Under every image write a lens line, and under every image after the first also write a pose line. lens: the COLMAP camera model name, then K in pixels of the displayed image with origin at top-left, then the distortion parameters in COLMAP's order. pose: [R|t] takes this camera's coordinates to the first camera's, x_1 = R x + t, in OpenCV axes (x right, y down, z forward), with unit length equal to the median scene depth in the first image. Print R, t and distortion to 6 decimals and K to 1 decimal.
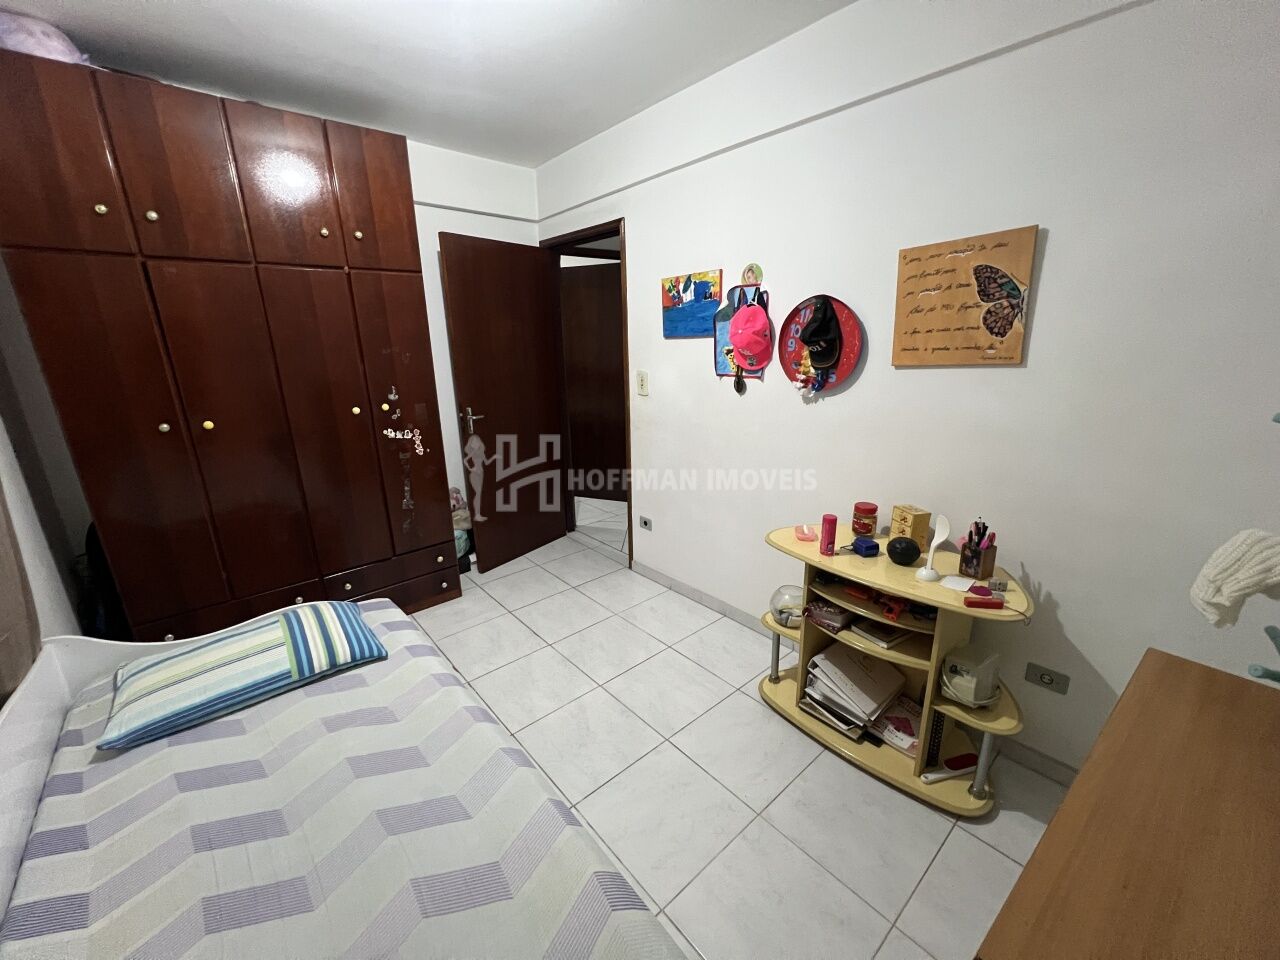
lens RADIAL K [[509.6, 0, 640.0], [0, 509.6, 480.0], [0, 0, 1]] dist [-0.003394, -0.000094]
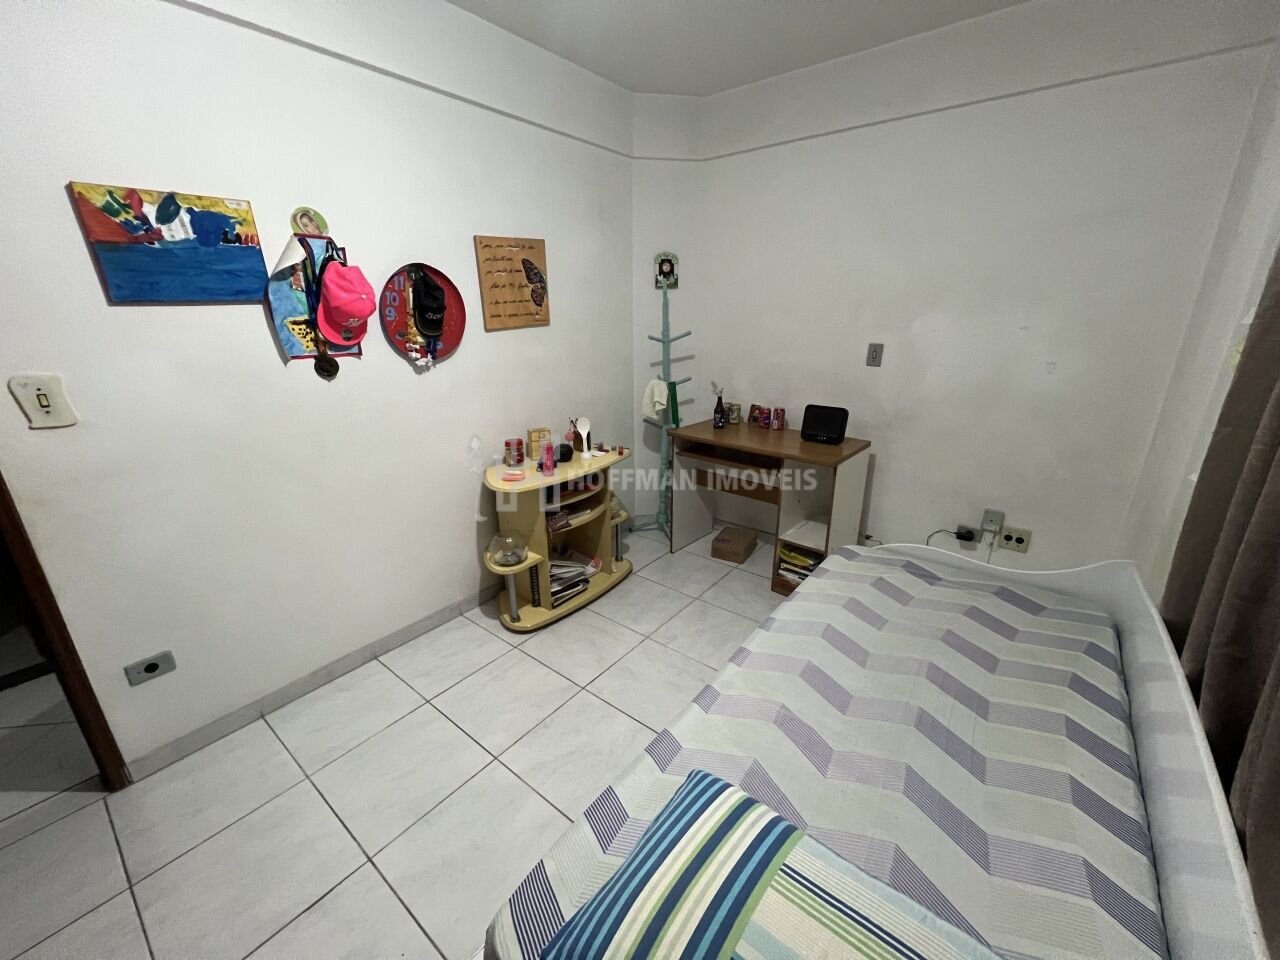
lens RADIAL K [[509.6, 0, 640.0], [0, 509.6, 480.0], [0, 0, 1]] dist [-0.003394, -0.000094]
pose [[-0.189743, -0.290666, 0.937822, -0.751145], [0.277293, 0.900425, 0.335178, -0.179417], [-0.941863, 0.323649, -0.090249, 0.762306]]
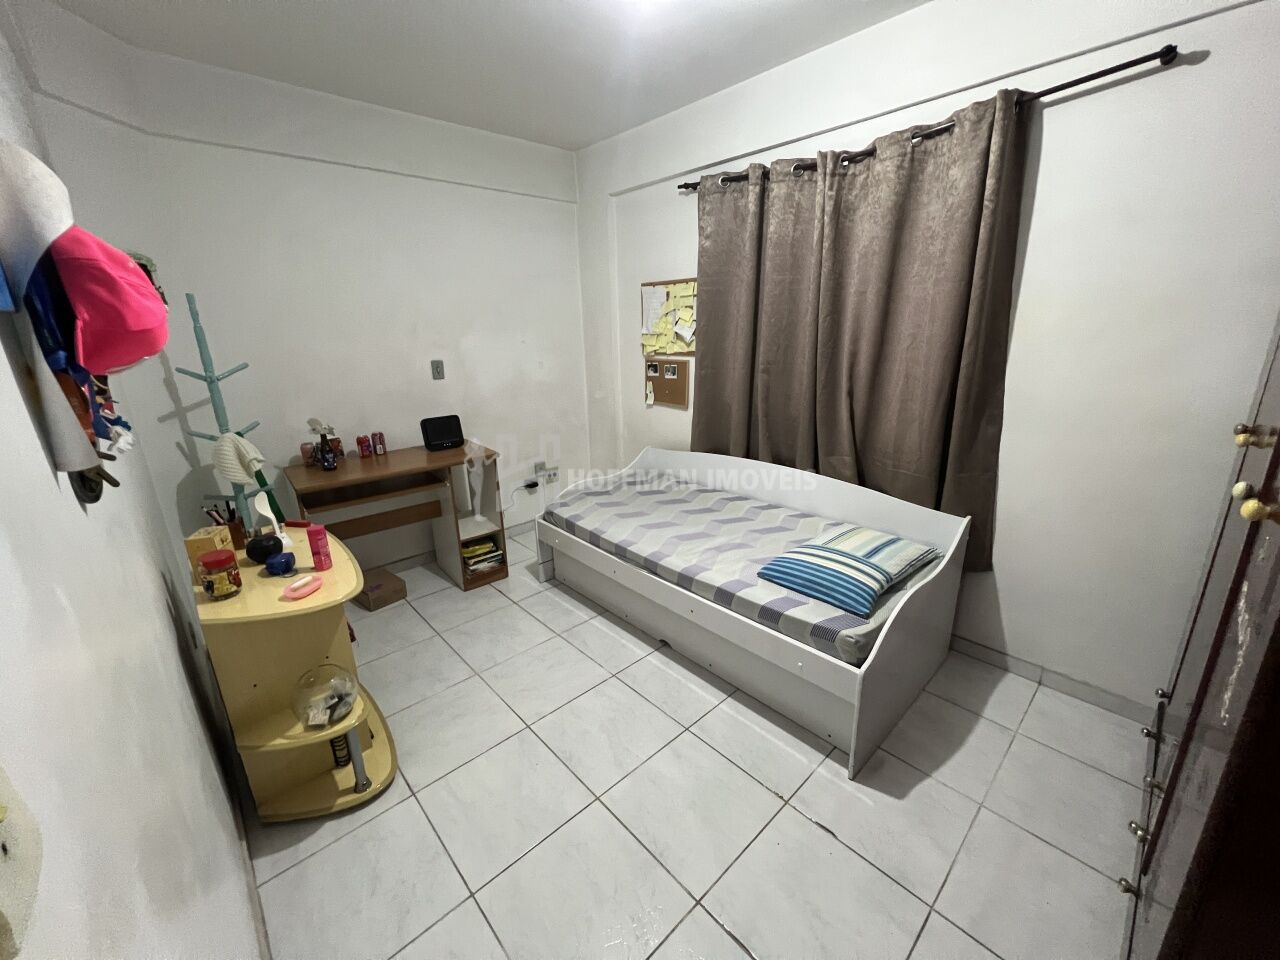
lens RADIAL K [[509.6, 0, 640.0], [0, 509.6, 480.0], [0, 0, 1]] dist [-0.003394, -0.000094]
pose [[-0.998492, 0.049631, -0.023460, -0.151754], [0.029125, 0.841184, 0.539964, -0.382238], [0.046533, 0.538466, -0.841361, 1.427620]]
